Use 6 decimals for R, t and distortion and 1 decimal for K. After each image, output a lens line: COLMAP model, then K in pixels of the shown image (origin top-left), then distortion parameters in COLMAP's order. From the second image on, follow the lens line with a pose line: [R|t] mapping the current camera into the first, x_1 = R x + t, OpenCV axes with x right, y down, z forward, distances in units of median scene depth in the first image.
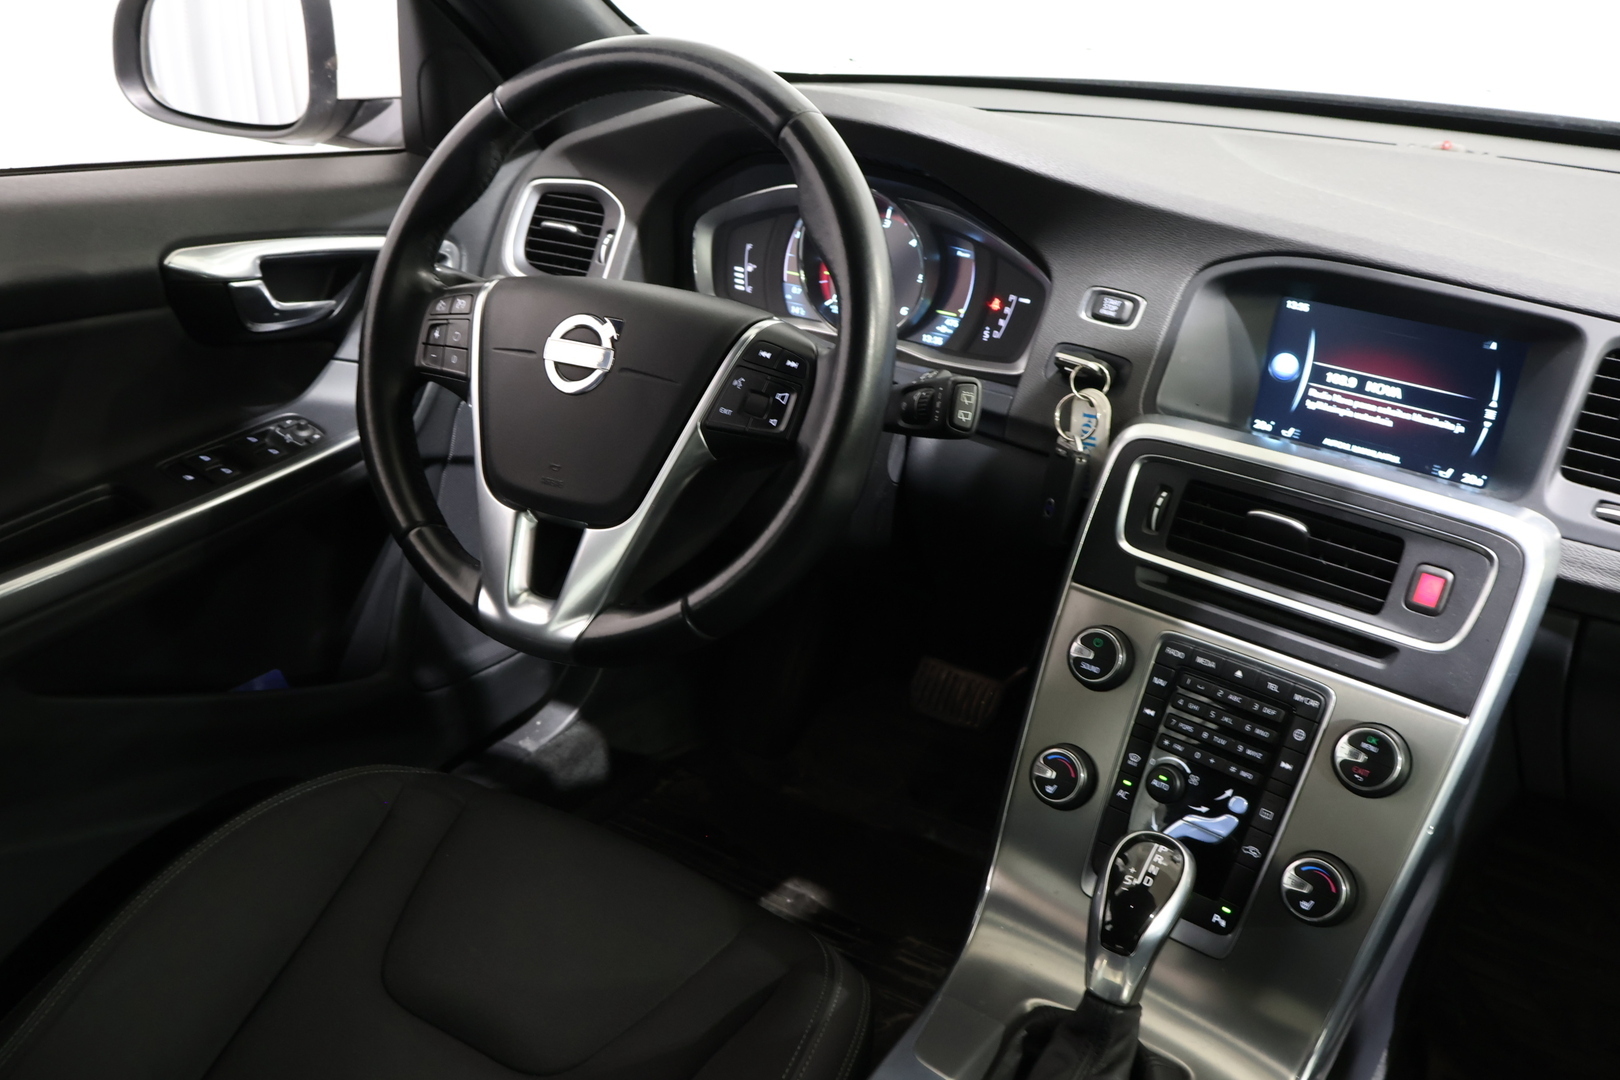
lens RADIAL K [[1353.4, 0, 810.0], [0, 1353.4, 540.0], [0, 0, 1]] dist [-0.001040, 0.004012]
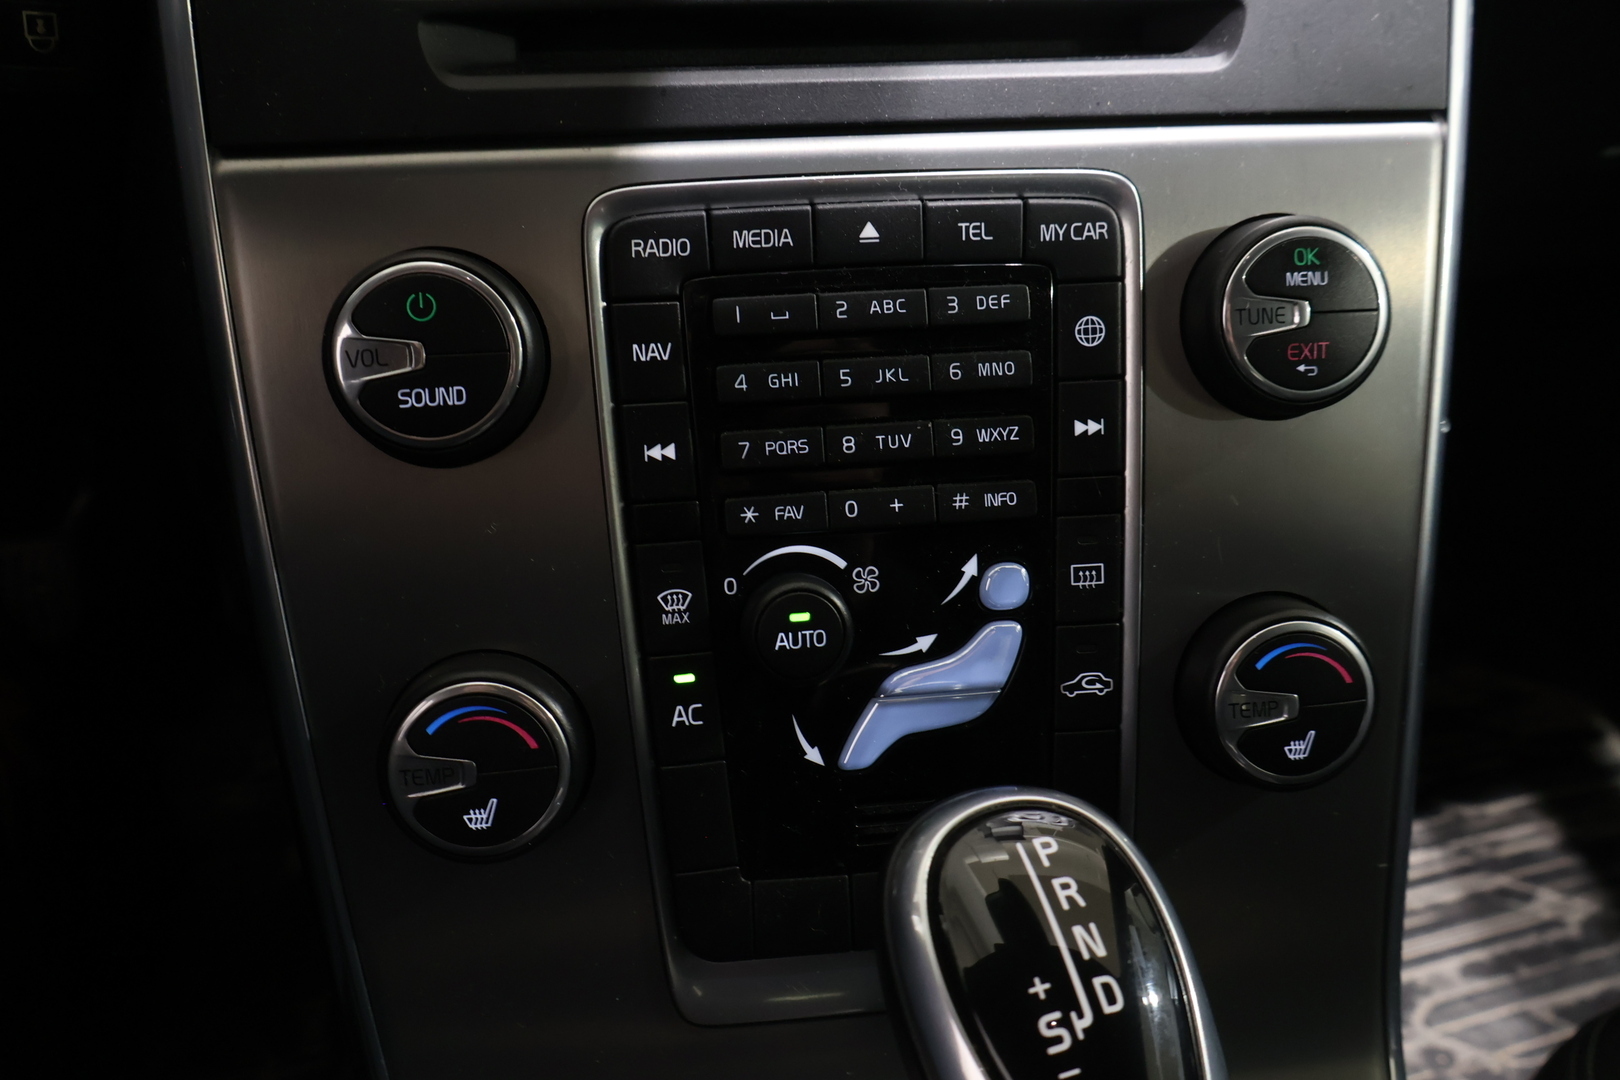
lens RADIAL K [[1353.4, 0, 810.0], [0, 1353.4, 540.0], [0, 0, 1]] dist [-0.001040, 0.004012]
pose [[0.678481, -0.438774, 0.589187, 0.074966], [0.312893, 0.898249, 0.308622, 0.056438], [-0.664651, -0.025042, 0.746734, 0.717988]]
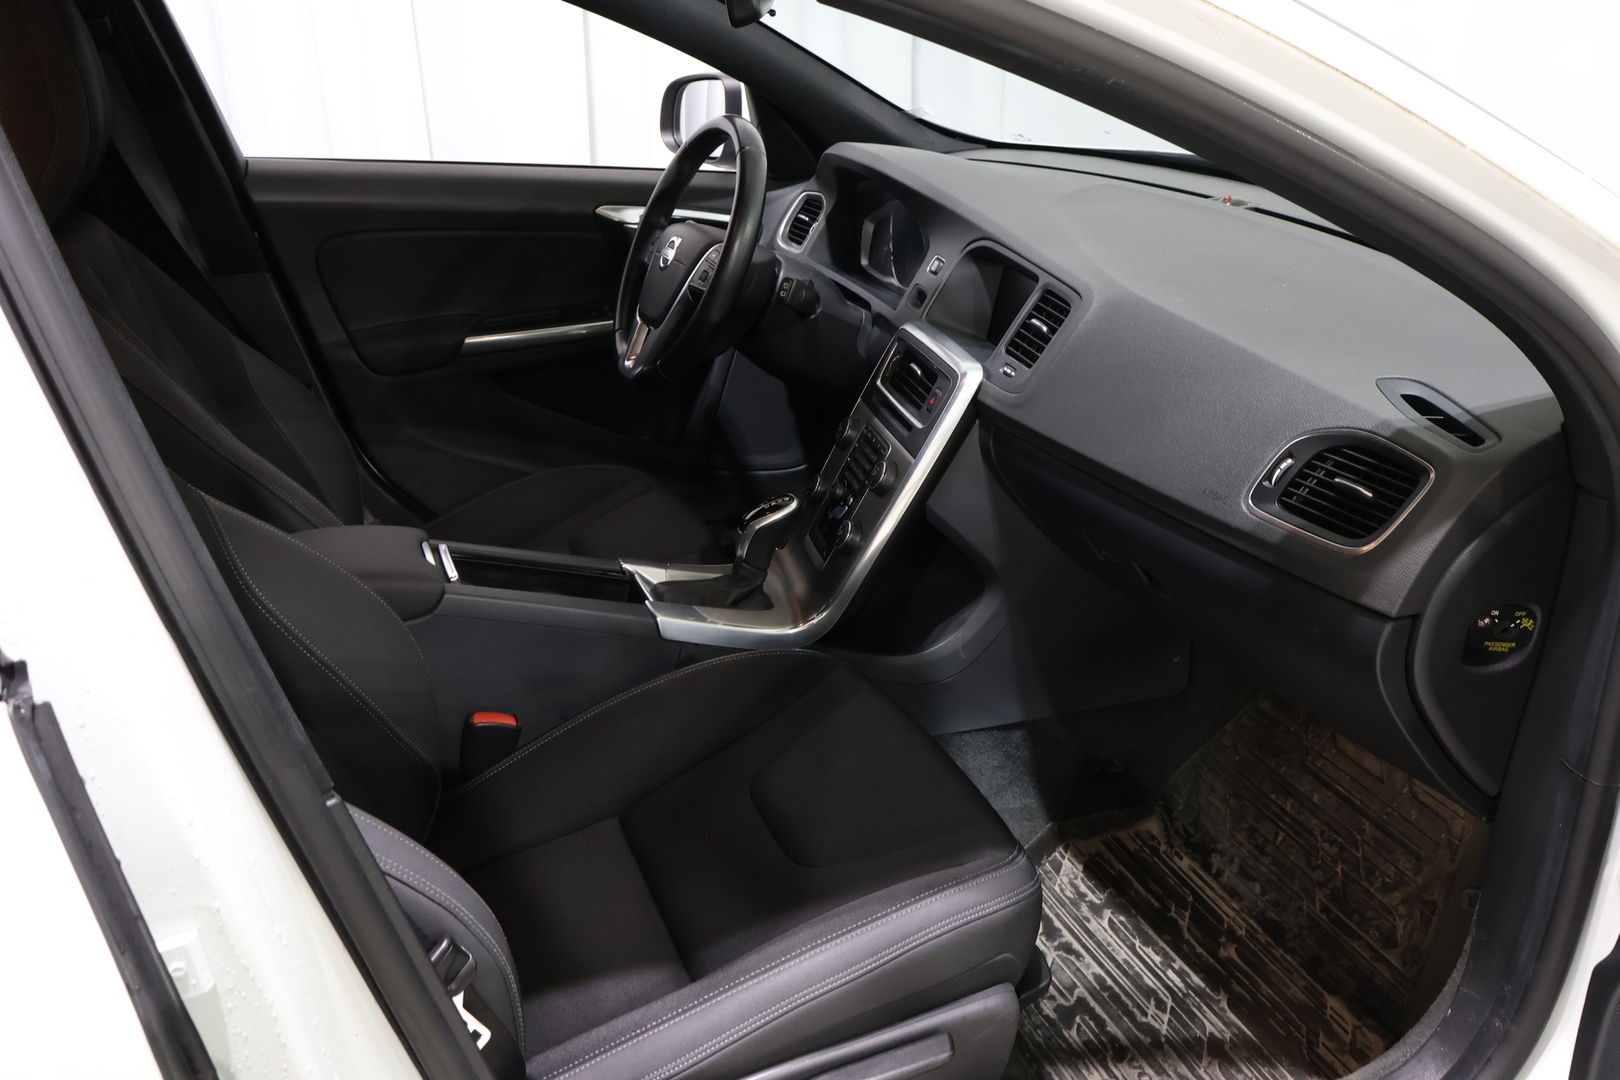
lens RADIAL K [[1479.3, 0, 810.0], [0, 1479.3, 540.0], [0, 0, 1]] dist [-0.002732, -0.001690]
pose [[0.788929, 0.196773, -0.582126, 1.424402], [-0.240265, 0.970704, 0.002501, 0.240861], [0.565565, 0.137891, 0.813094, -0.718578]]
